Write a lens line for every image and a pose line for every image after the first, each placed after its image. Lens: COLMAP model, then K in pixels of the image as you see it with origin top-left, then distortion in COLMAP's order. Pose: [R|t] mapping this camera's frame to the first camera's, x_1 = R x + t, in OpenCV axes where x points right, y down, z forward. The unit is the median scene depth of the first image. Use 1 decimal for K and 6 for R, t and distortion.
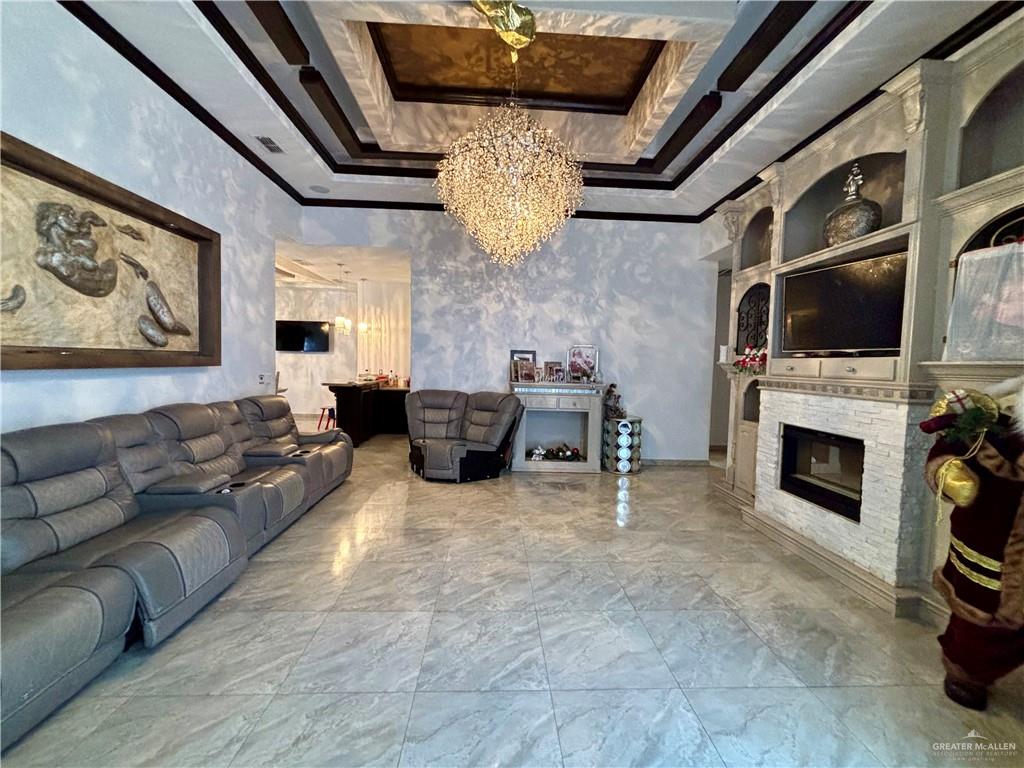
lens RADIAL K [[410.6, 0, 512.2], [0, 410.6, 382.9], [0, 0, 1]] dist [0.000544, -0.000008]
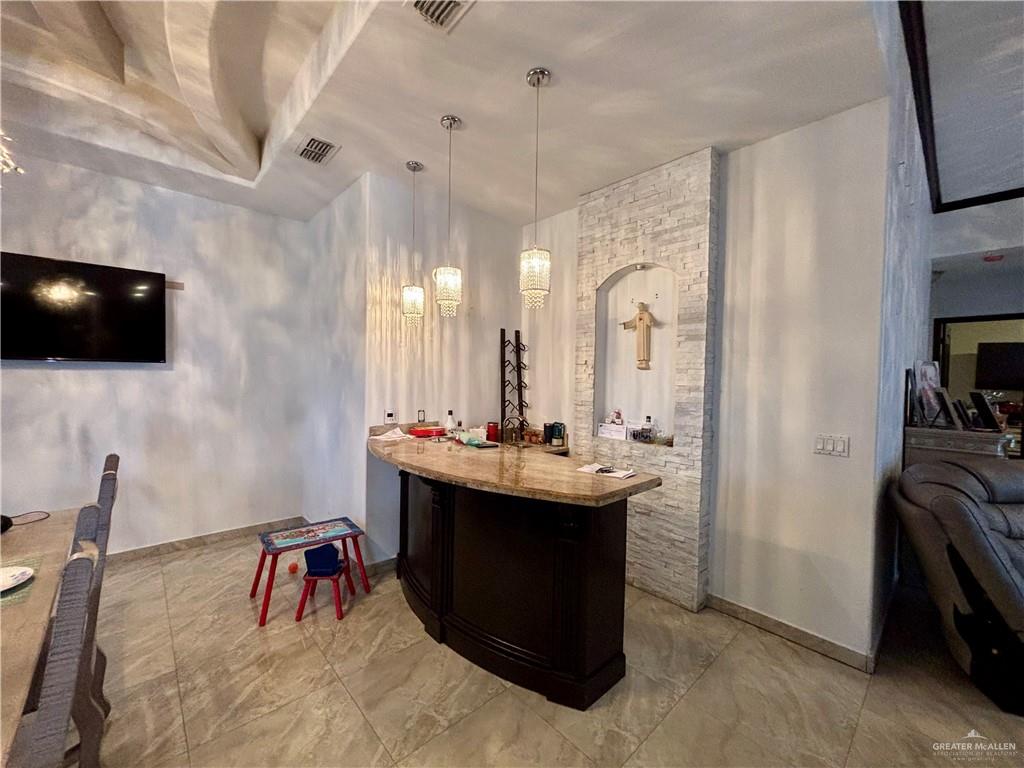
lens RADIAL K [[410.6, 0, 512.2], [0, 410.6, 379.8], [0, 0, 1]] dist [0.000544, -0.000008]
pose [[0.770071, -0.020708, 0.637622, -0.440708], [0.037262, 0.999227, -0.012552, -0.046647], [-0.636869, 0.033425, 0.770248, 0.557406]]
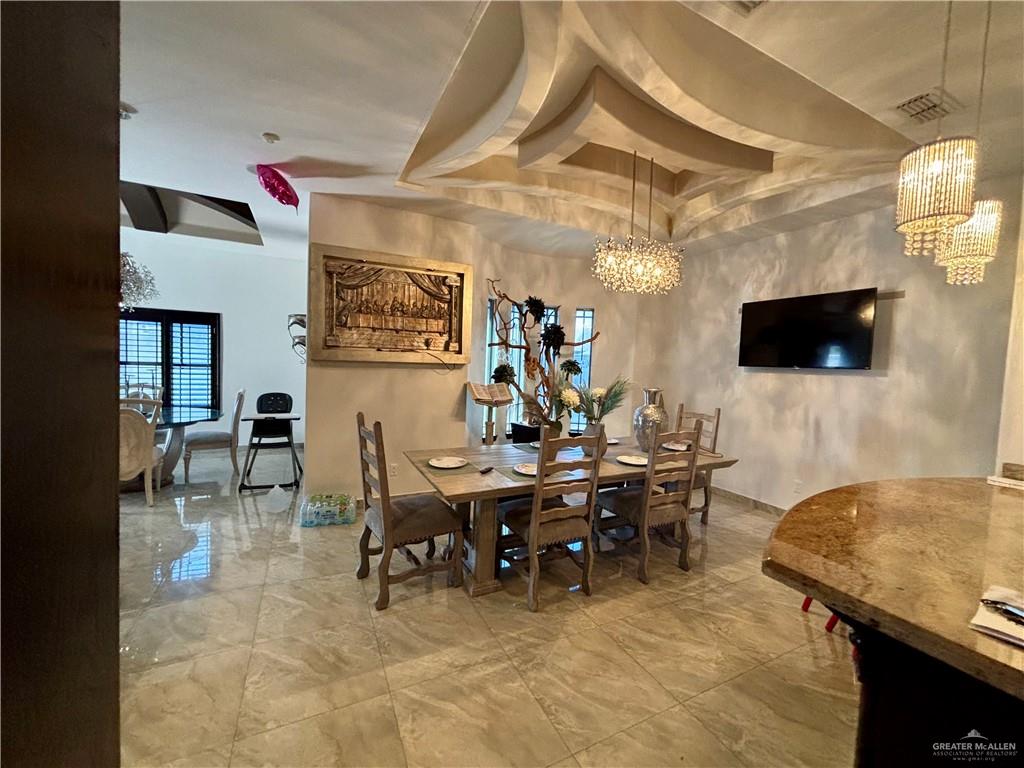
lens RADIAL K [[410.6, 0, 514.2], [0, 410.6, 379.7], [0, 0, 1]] dist [0.000544, -0.000008]
pose [[0.400120, 0.029917, -0.915974, -0.237191], [-0.075359, 0.997156, -0.000350, -0.042209], [0.913359, 0.069167, 0.401236, 0.560000]]
